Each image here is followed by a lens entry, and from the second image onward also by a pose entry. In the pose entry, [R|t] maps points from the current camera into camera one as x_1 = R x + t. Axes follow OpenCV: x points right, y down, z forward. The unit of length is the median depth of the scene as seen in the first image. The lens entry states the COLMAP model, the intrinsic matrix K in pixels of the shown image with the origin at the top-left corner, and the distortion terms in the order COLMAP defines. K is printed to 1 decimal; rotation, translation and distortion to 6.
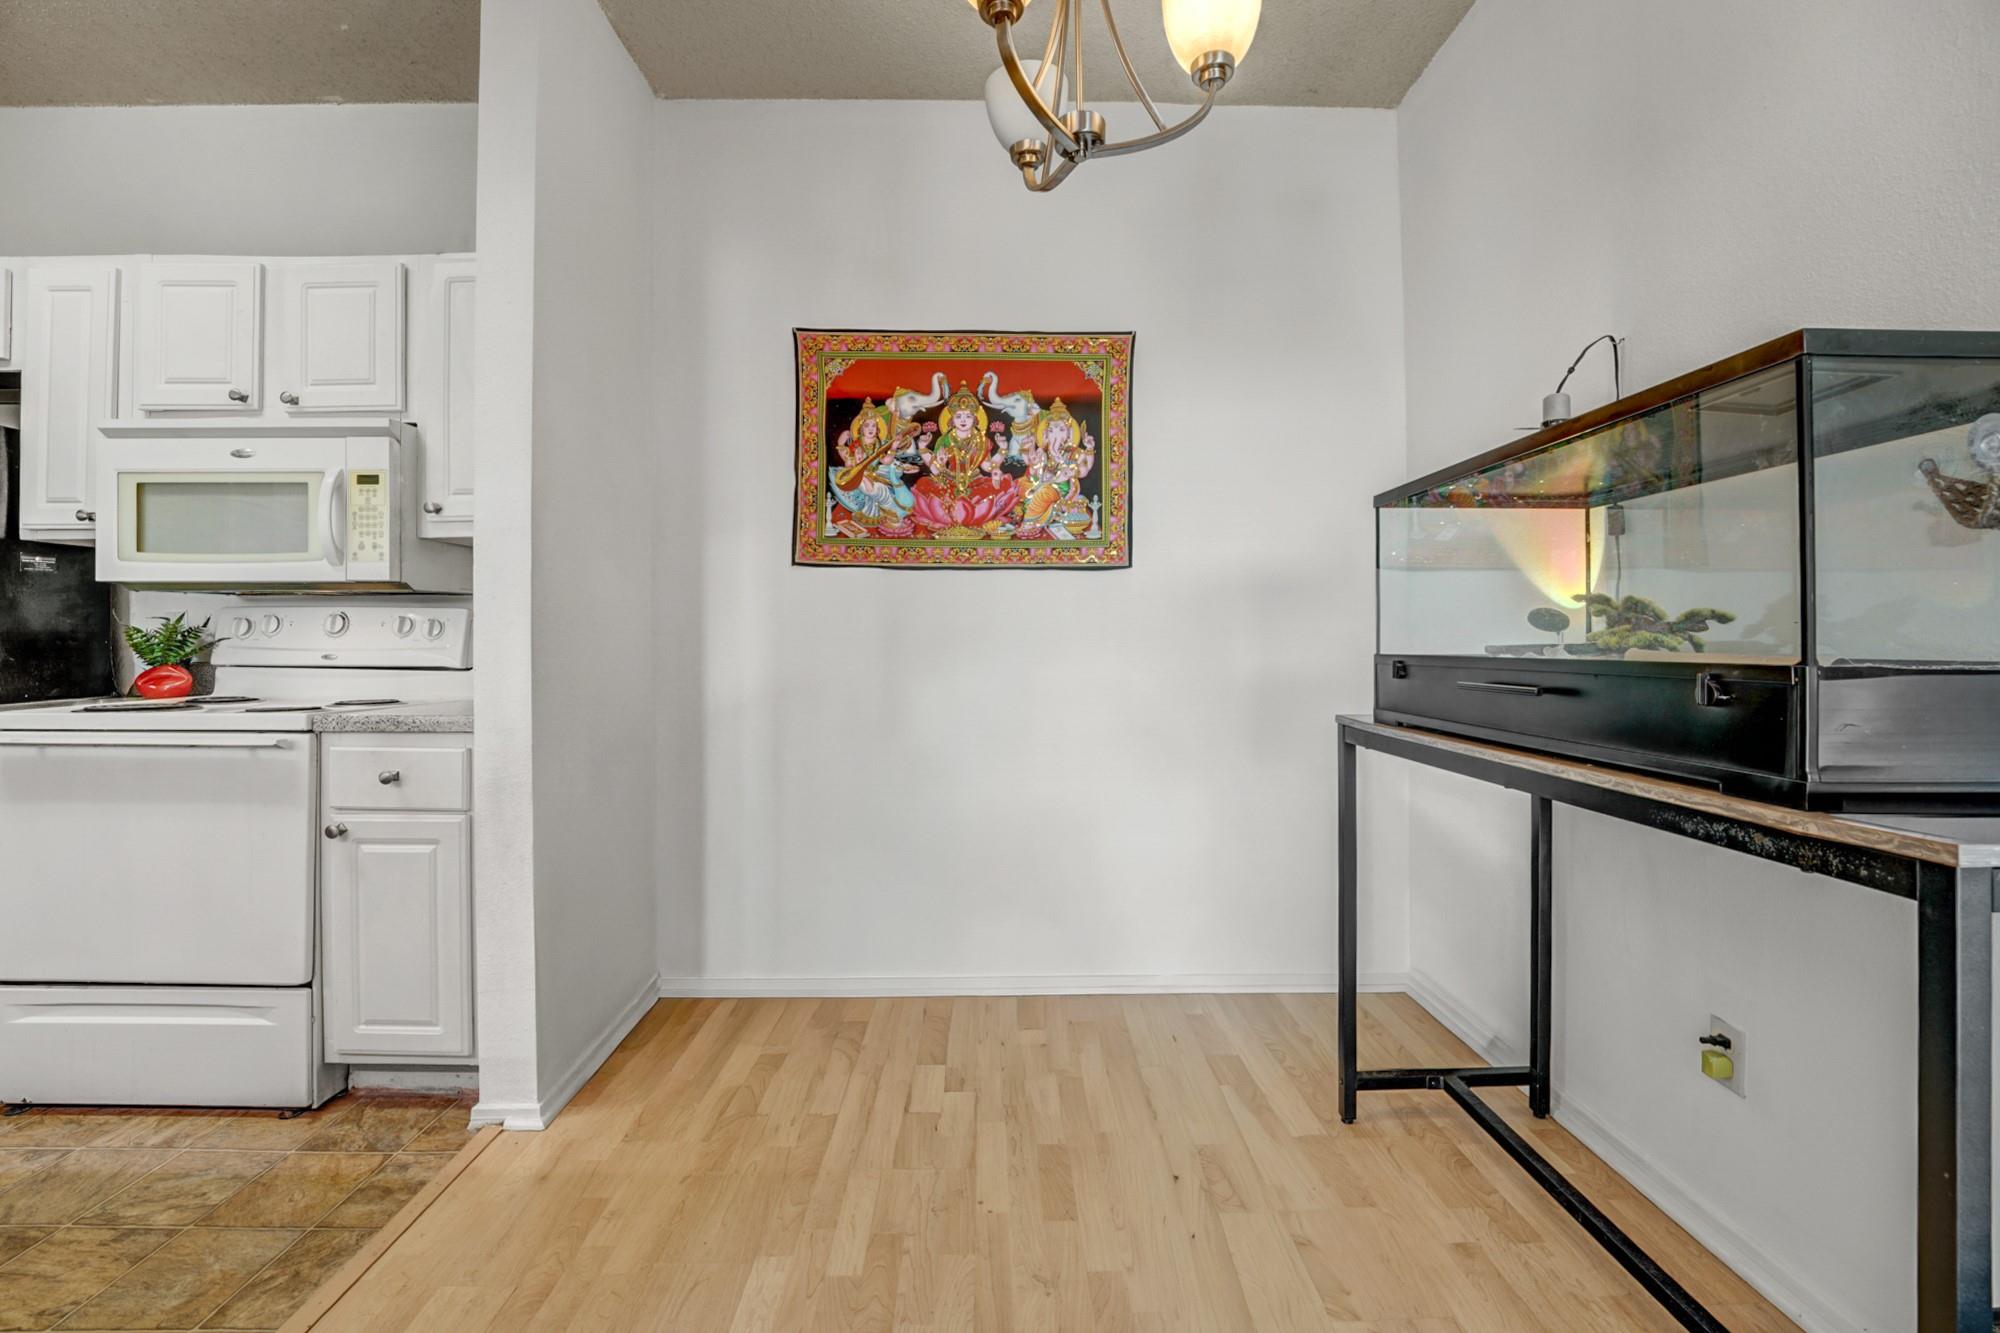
lens RADIAL K [[823.8, 0, 1004.8], [0, 823.8, 638.1], [0, 0, 1]] dist [-0.033649, 0.004729]
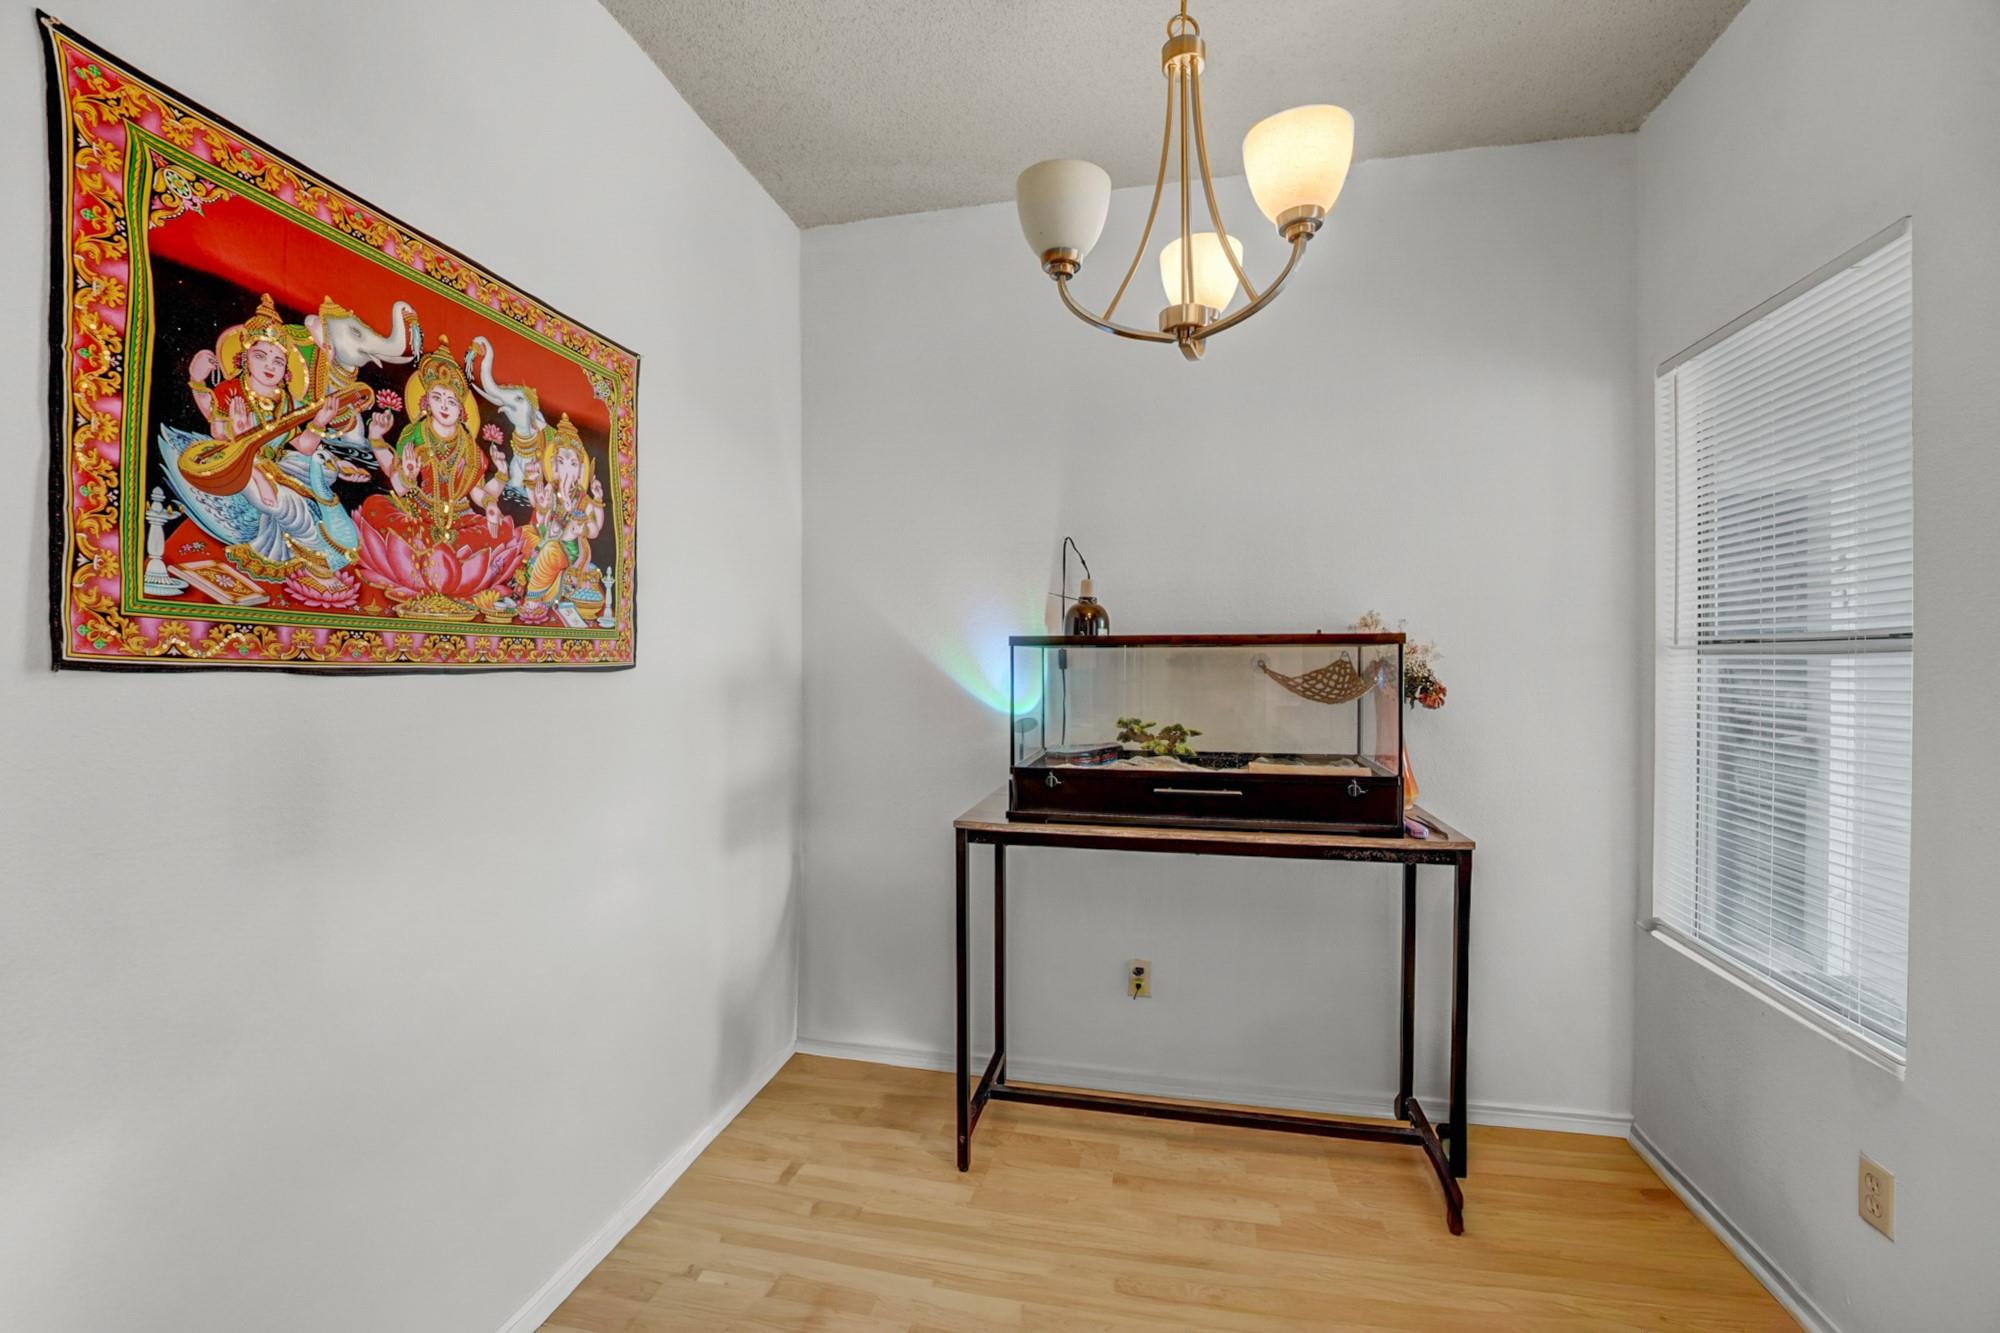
lens RADIAL K [[823.8, 0, 995.4], [0, 823.8, 666.3], [0, 0, 1]] dist [-0.033649, 0.004729]
pose [[0.227460, -0.007759, 0.973756, -0.504481], [-0.006762, 0.999932, 0.009547, -0.095949], [-0.973764, -0.008756, 0.227392, 0.509144]]
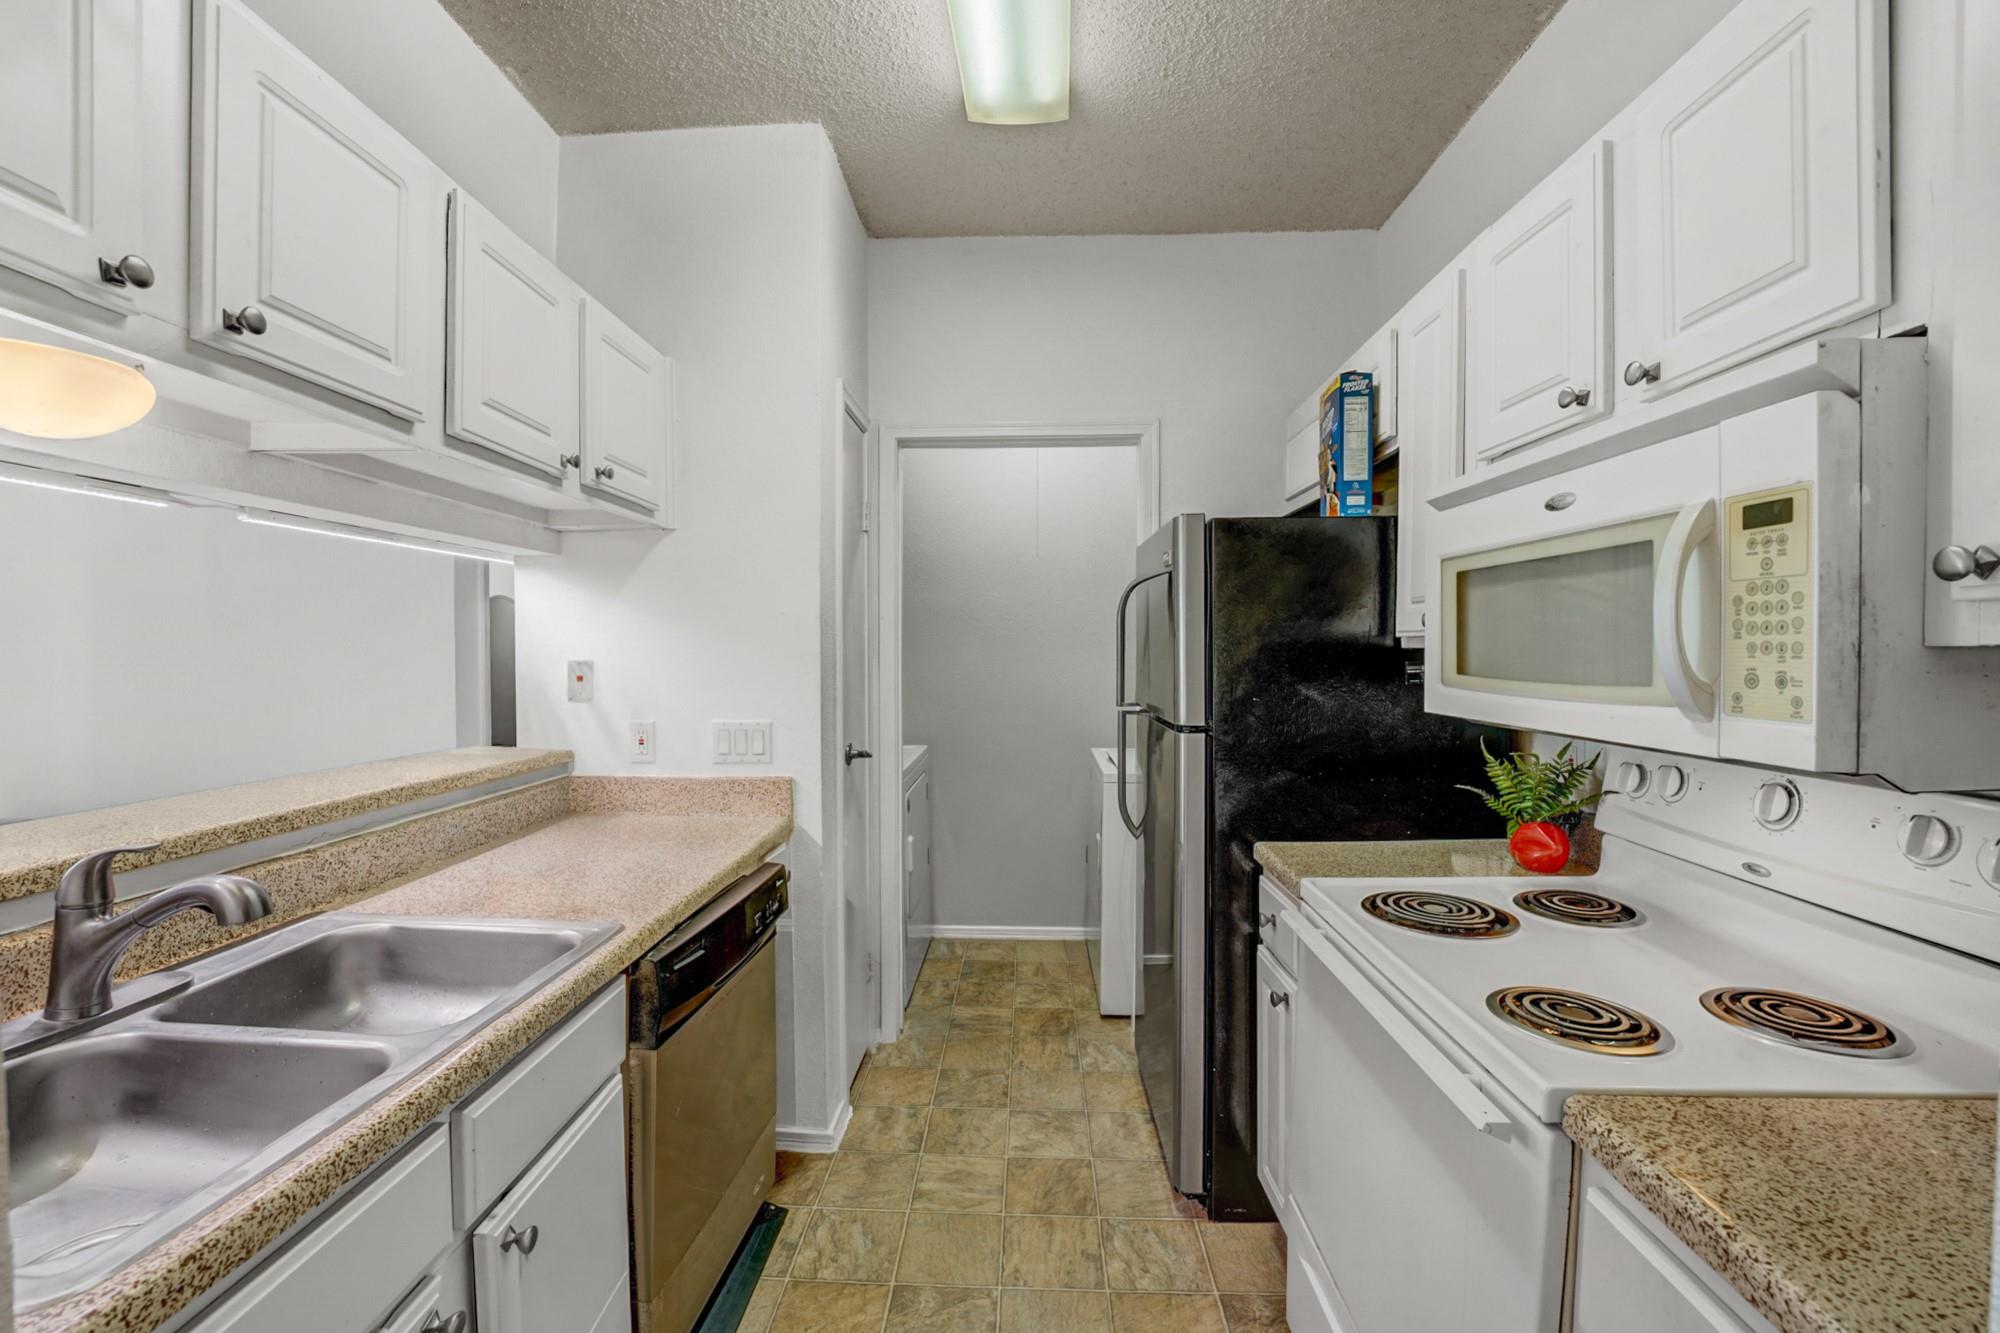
lens RADIAL K [[823.8, 0, 994.3], [0, 823.8, 676.7], [0, 0, 1]] dist [-0.033649, 0.004729]
pose [[-0.056592, 0.034636, -0.997796, -0.305422], [0.007059, 0.999387, 0.034291, -0.109278], [0.998372, -0.005103, -0.056802, 0.529906]]
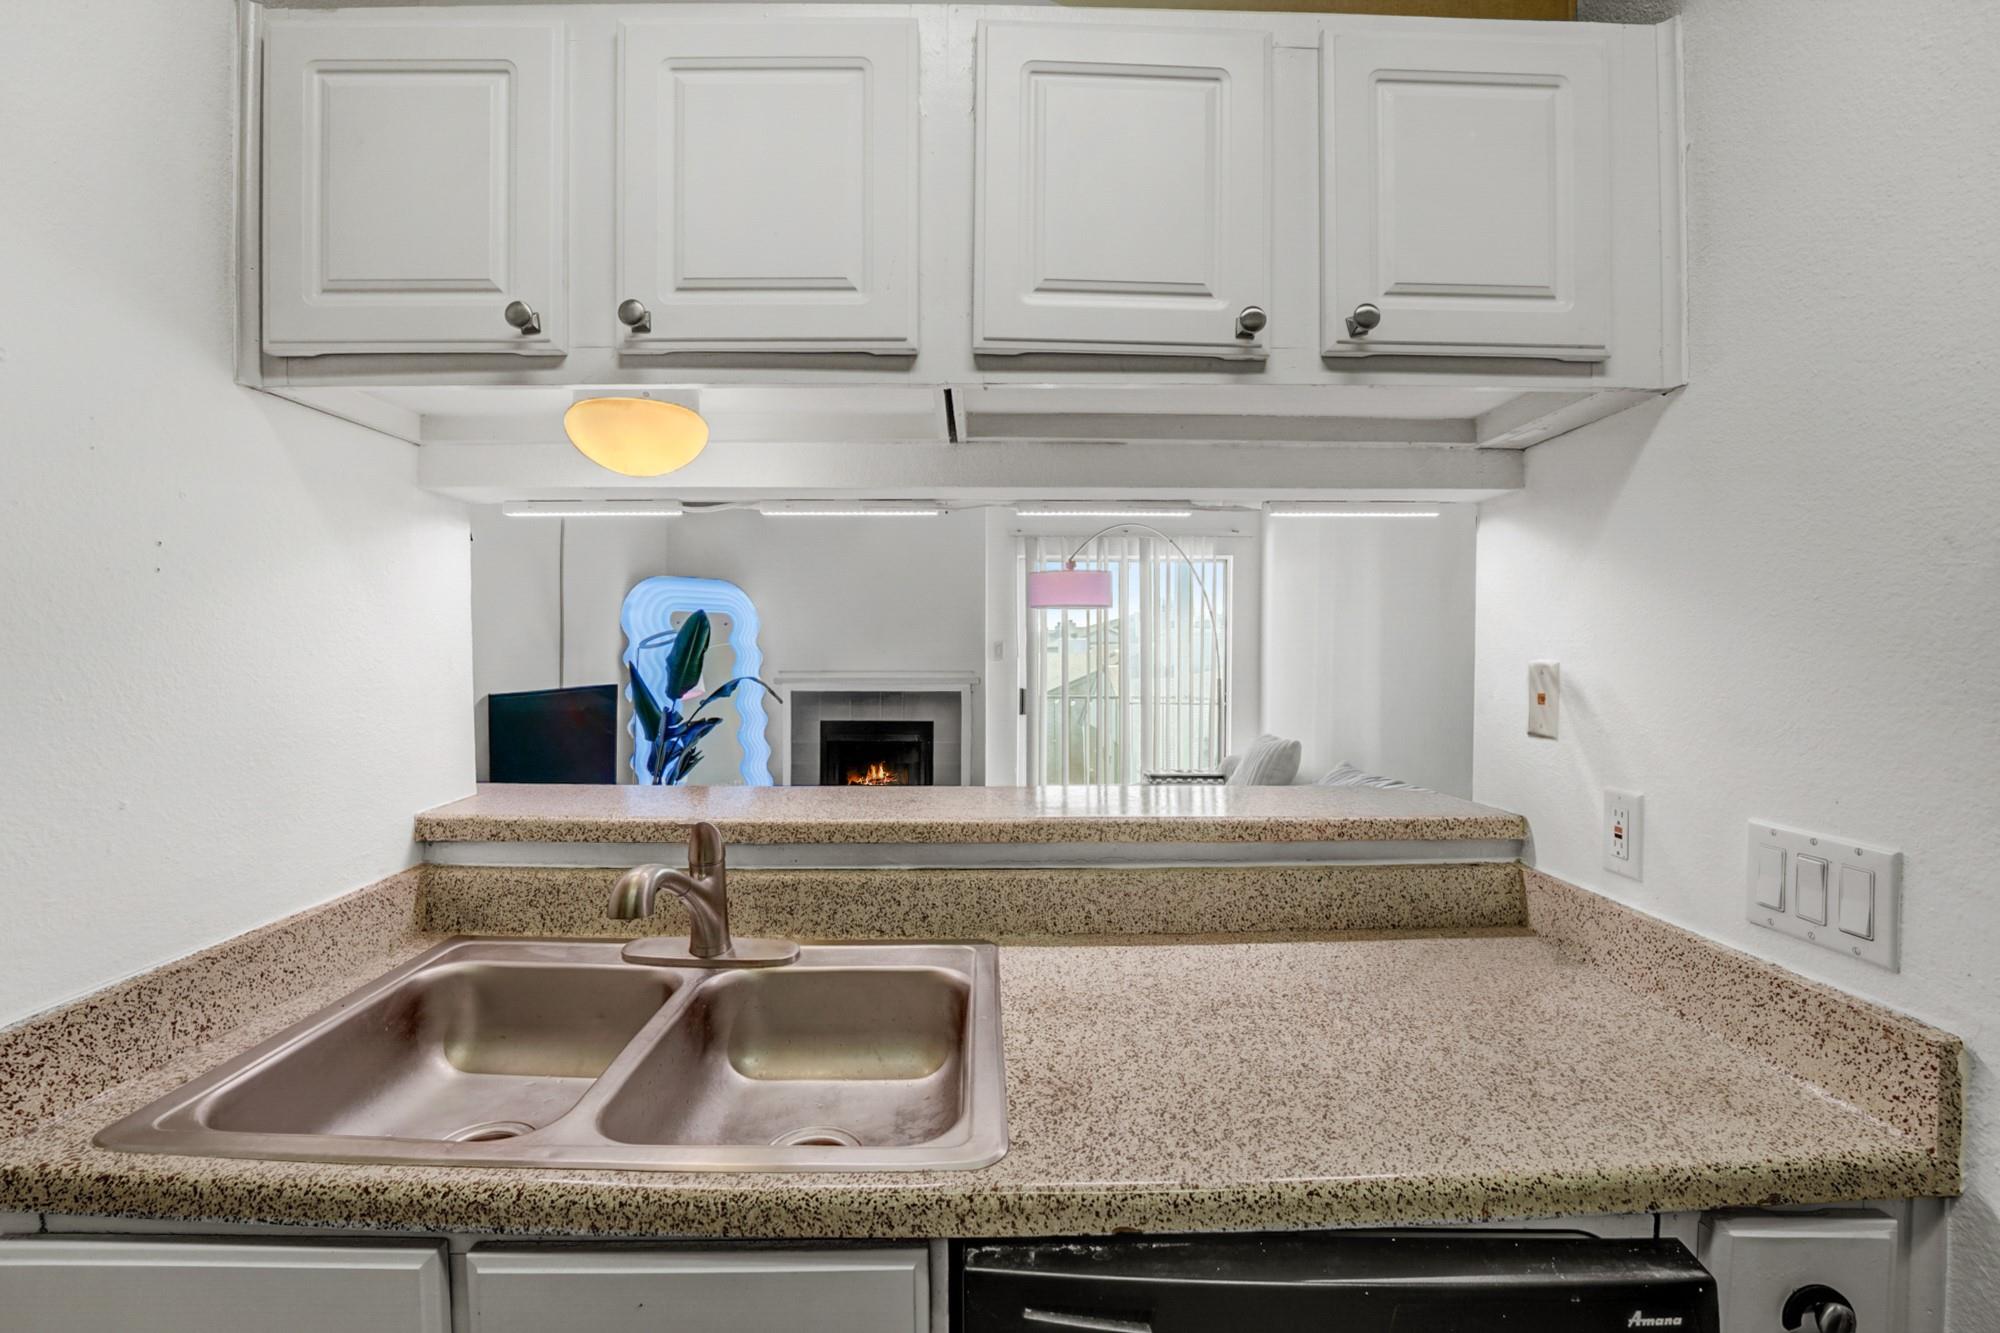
lens RADIAL K [[823.8, 0, 1008.0], [0, 823.8, 671.6], [0, 0, 1]] dist [-0.033649, 0.004729]
pose [[-0.999934, 0.002510, 0.011202, -0.851688], [0.002677, 0.999884, 0.014975, -0.105640], [-0.011163, 0.015004, -0.999825, 0.539073]]
